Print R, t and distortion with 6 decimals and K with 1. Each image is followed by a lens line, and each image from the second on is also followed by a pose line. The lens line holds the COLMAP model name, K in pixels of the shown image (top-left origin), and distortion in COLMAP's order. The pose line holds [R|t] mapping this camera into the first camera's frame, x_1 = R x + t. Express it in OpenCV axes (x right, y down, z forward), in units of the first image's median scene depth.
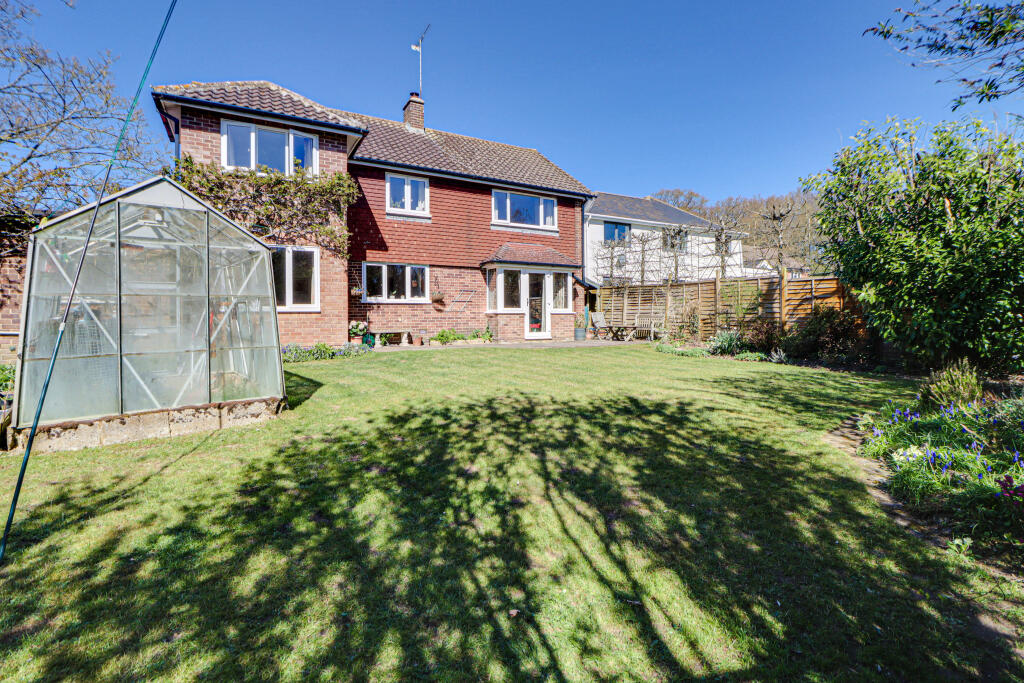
lens RADIAL K [[483.3, 0, 508.9], [0, 483.3, 318.2], [0, 0, 1]] dist [-0.004372, -0.000379]
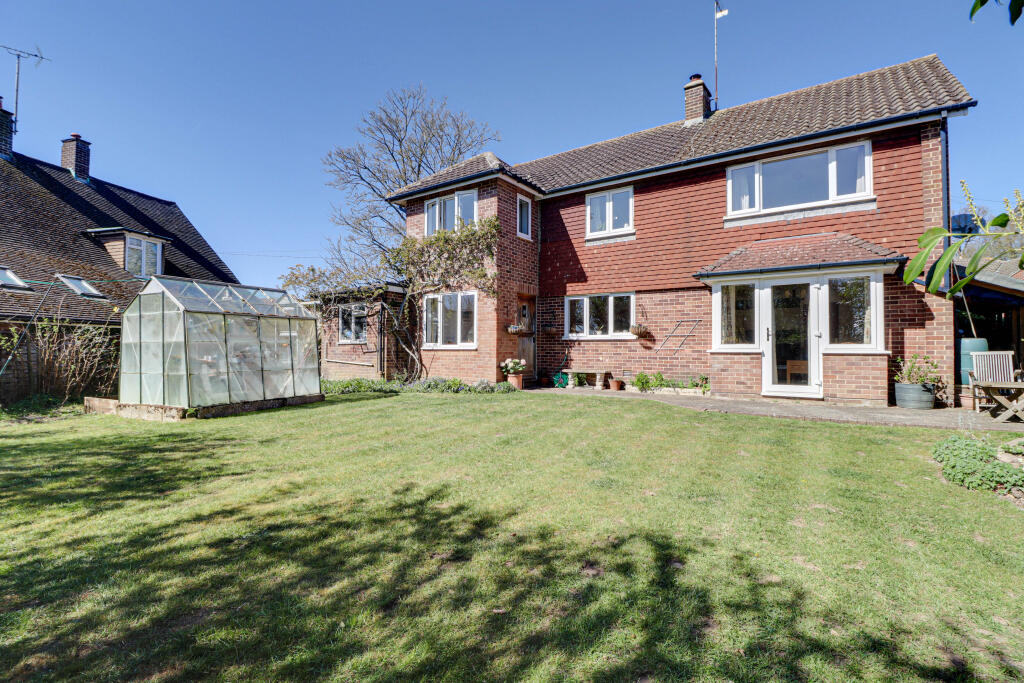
lens RADIAL K [[483.3, 0, 513.0], [0, 483.3, 341.8], [0, 0, 1]] dist [-0.004372, -0.000379]
pose [[0.409201, -0.010208, -0.912387, 0.491296], [-0.012382, 0.999783, -0.016739, -0.010388], [0.912360, 0.018147, 0.408986, 0.491431]]
